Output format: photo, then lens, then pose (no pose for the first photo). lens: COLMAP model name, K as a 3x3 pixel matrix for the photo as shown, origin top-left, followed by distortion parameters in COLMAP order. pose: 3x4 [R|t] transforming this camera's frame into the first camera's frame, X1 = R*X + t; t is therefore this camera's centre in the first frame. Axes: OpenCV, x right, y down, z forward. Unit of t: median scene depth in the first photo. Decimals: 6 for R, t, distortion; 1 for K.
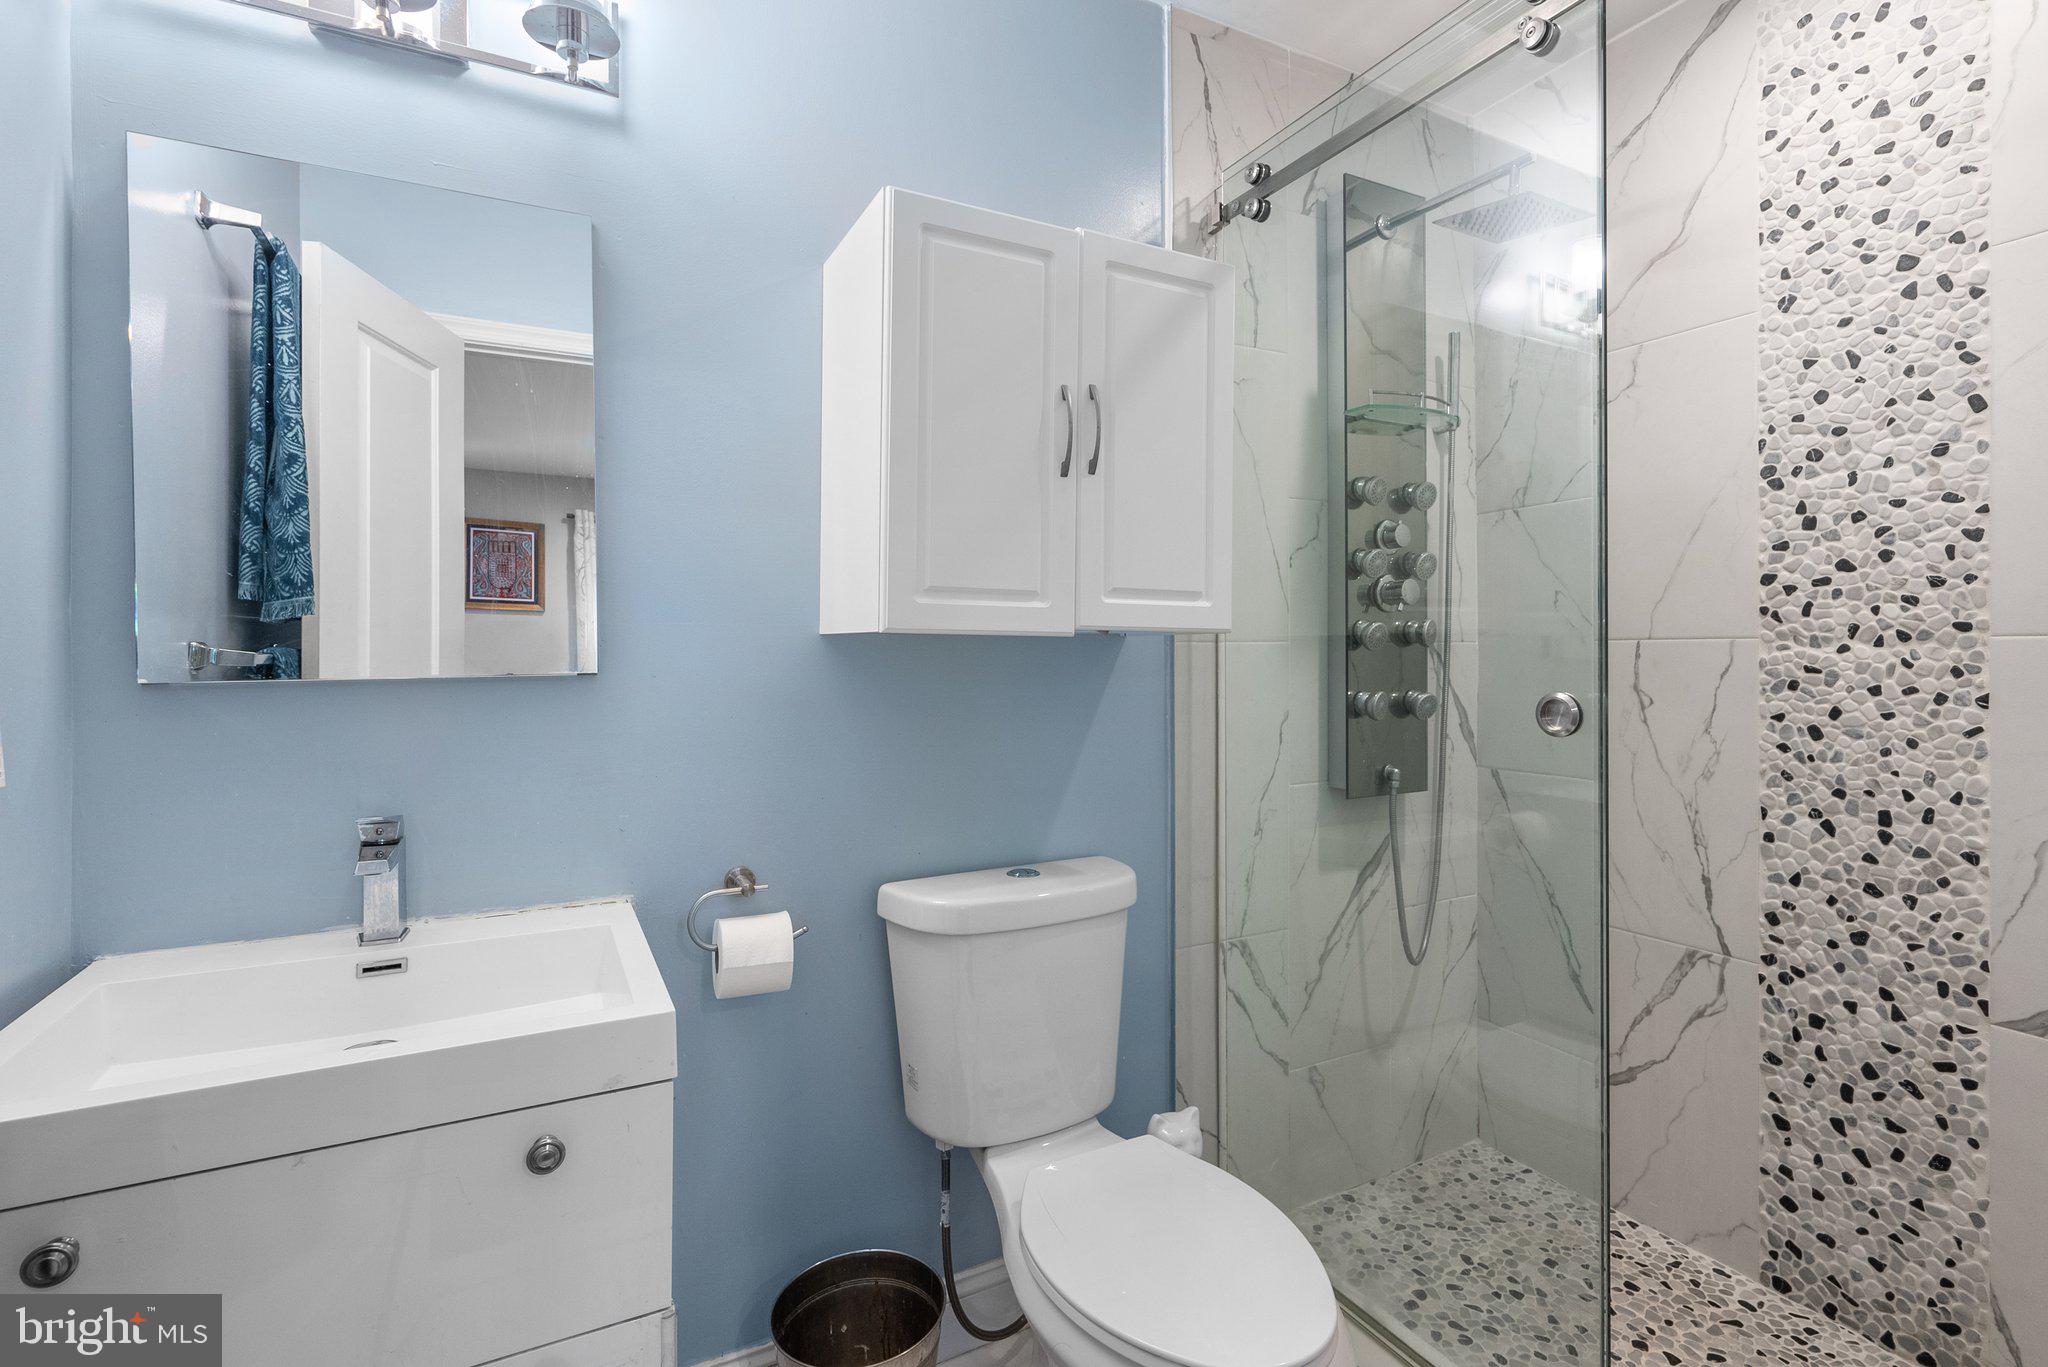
lens RADIAL K [[966.5, 0, 1031.8], [0, 966.5, 653.0], [0, 0, 1]] dist [-0.005030, 0.002954]
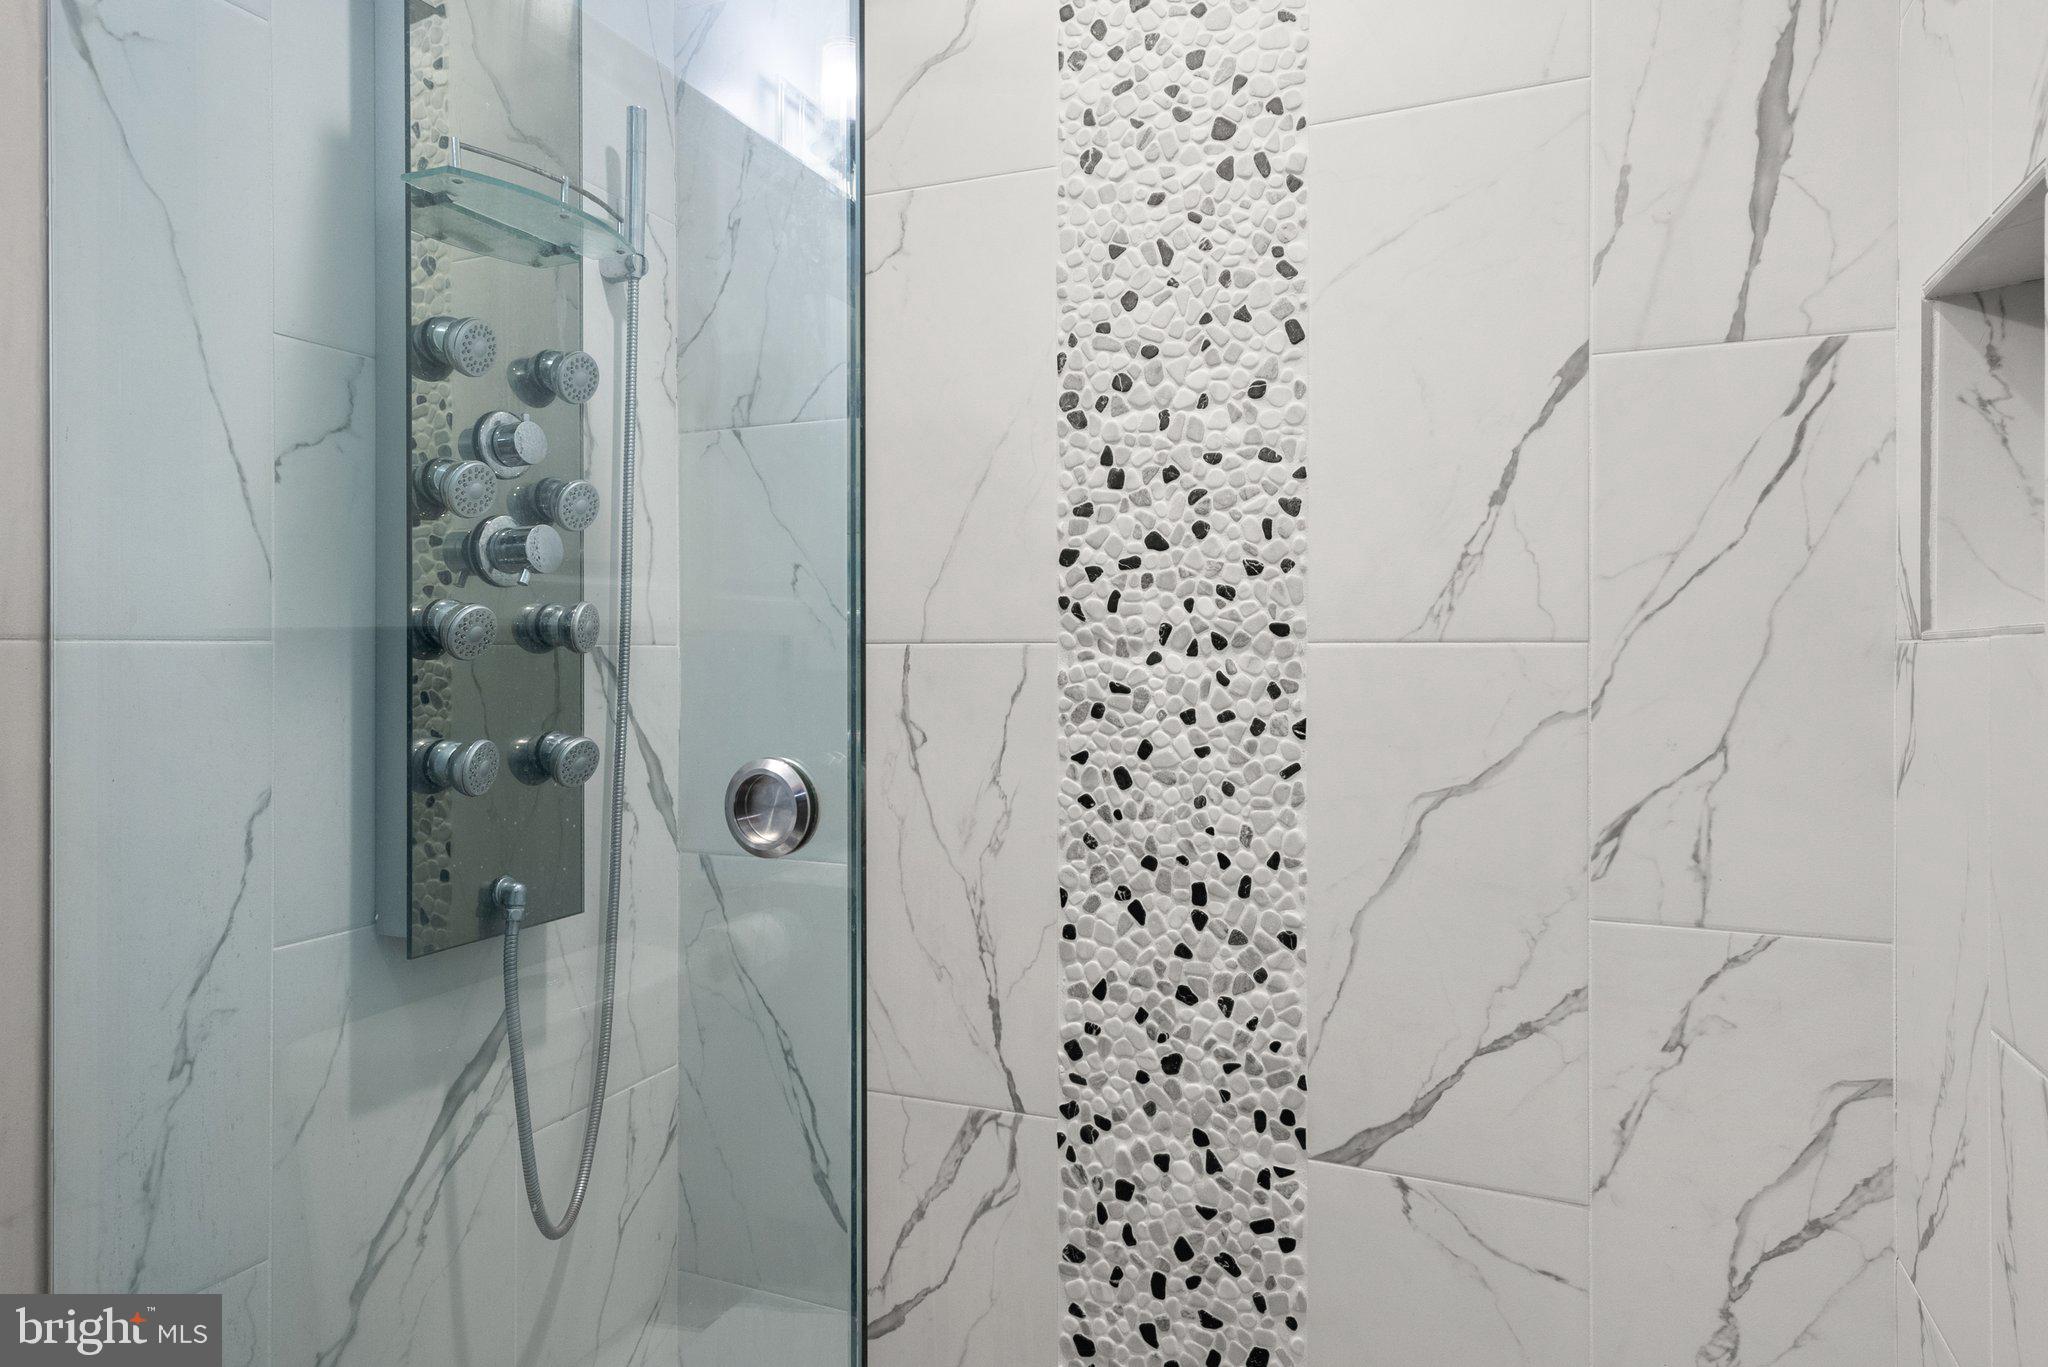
lens RADIAL K [[1188.5, 0, 1024.2], [0, 1188.5, 674.6], [0, 0, 1]] dist [0.001834, 0.001855]
pose [[0.783719, -0.006215, 0.621085, 0.217914], [-0.002661, 0.999907, 0.013363, -0.004005], [-0.621110, -0.012126, 0.783629, 0.365514]]
